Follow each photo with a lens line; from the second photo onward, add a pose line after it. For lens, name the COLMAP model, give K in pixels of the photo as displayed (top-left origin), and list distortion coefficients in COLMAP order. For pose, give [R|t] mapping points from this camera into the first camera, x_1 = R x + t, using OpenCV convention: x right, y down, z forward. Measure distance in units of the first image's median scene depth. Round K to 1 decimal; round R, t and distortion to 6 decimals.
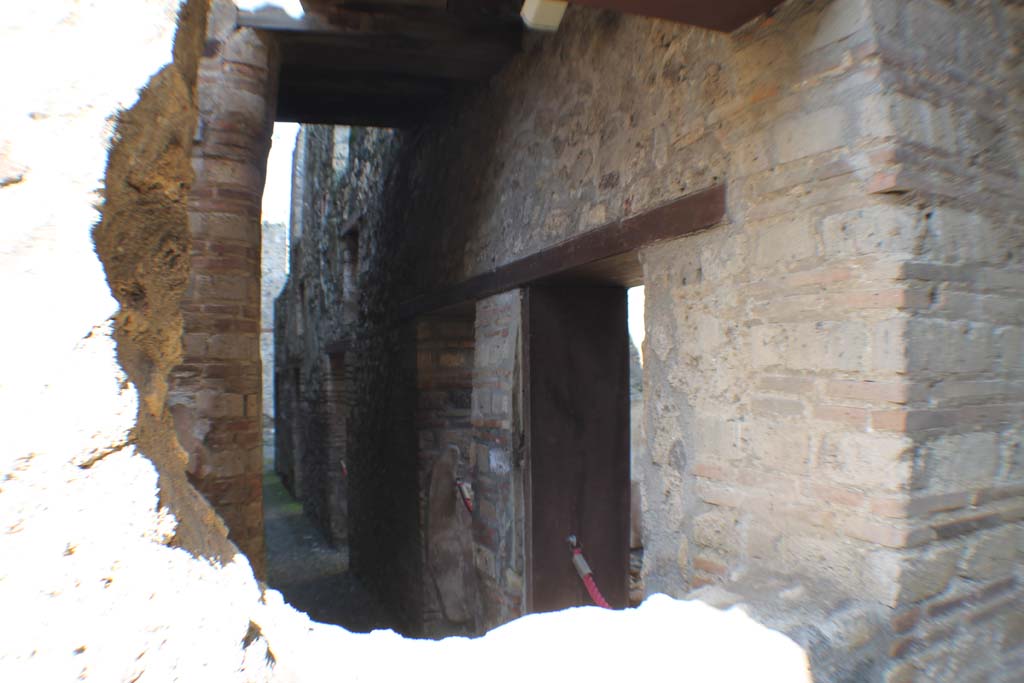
lens RADIAL K [[786.9, 0, 512.1], [0, 786.9, 371.4], [0, 0, 1]] dist [-0.302238, 0.072258]
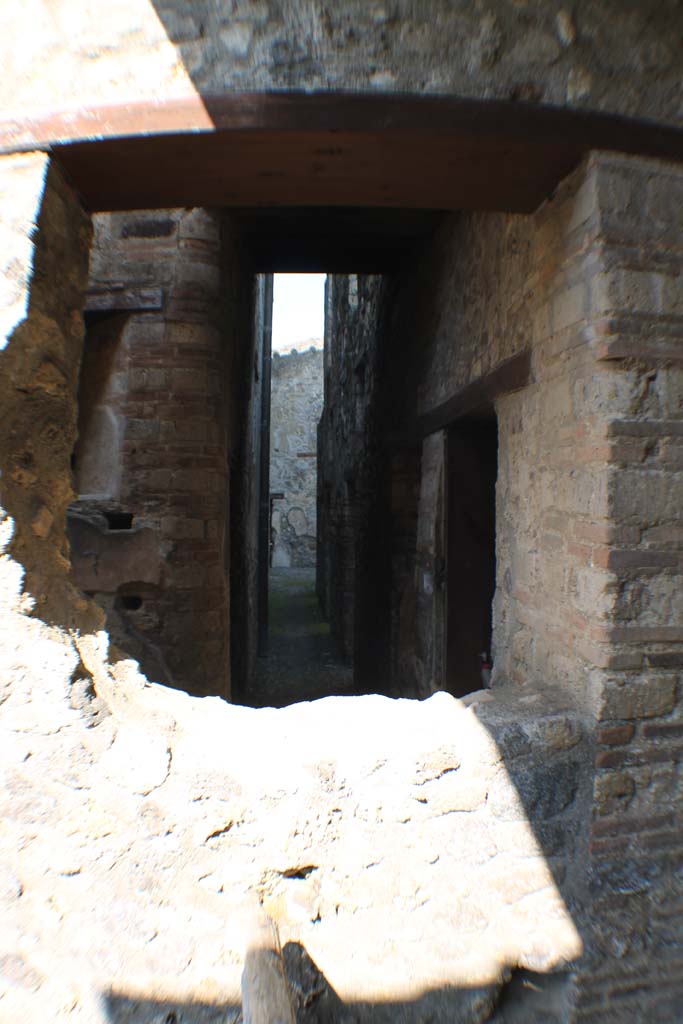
lens RADIAL K [[786.9, 0, 342.6], [0, 786.9, 547.2], [0, 0, 1]] dist [-0.302238, 0.072258]
pose [[0.960992, 0.029832, -0.274962, 0.398068], [-0.011985, 0.997724, 0.066362, -0.021739], [0.276316, -0.060478, 0.959162, -0.245926]]
